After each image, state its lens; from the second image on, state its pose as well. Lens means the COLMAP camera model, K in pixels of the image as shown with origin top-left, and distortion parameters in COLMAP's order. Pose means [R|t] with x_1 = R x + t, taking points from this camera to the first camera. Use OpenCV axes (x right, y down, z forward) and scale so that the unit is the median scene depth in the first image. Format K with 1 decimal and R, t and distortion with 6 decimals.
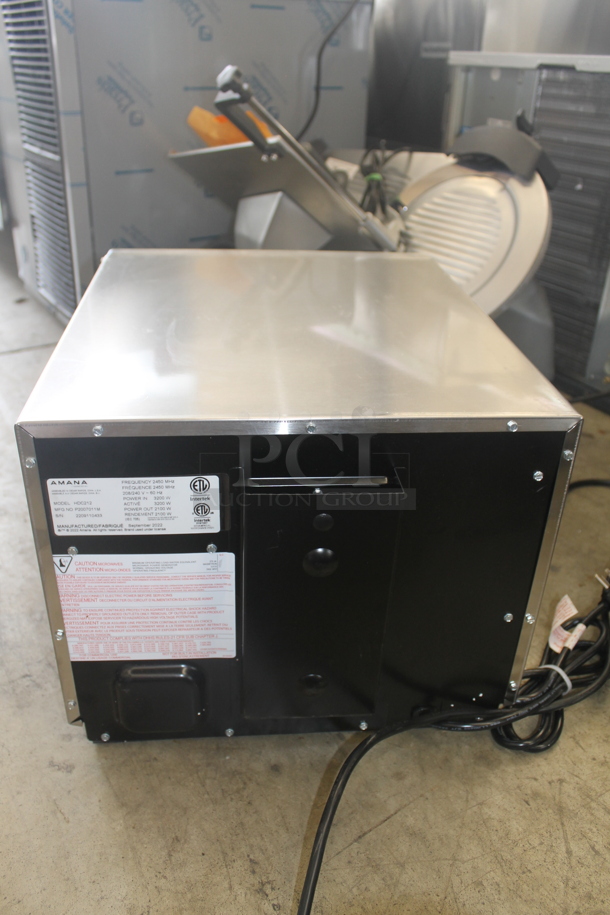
lens RADIAL K [[762.4, 0, 306.6], [0, 762.4, 459.2], [0, 0, 1]] dist [-0.154878, 0.120313]
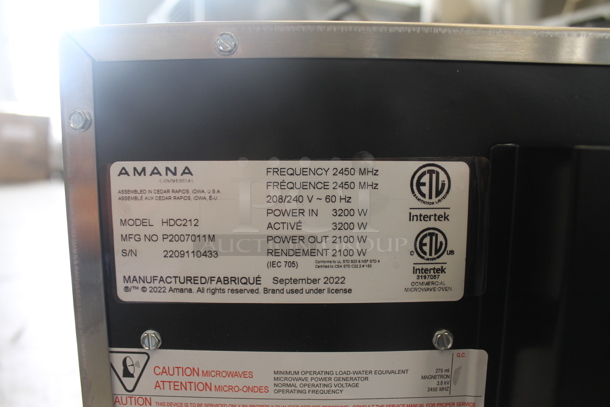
lens RADIAL K [[508.3, 0, 302.7], [0, 508.3, 202.2], [0, 0, 1]] dist [-0.154878, 0.120313]
pose [[0.995582, -0.023714, -0.090852, -0.189925], [-0.010996, 0.931478, -0.363631, 0.158063], [0.093250, 0.363023, 0.927102, 0.701840]]
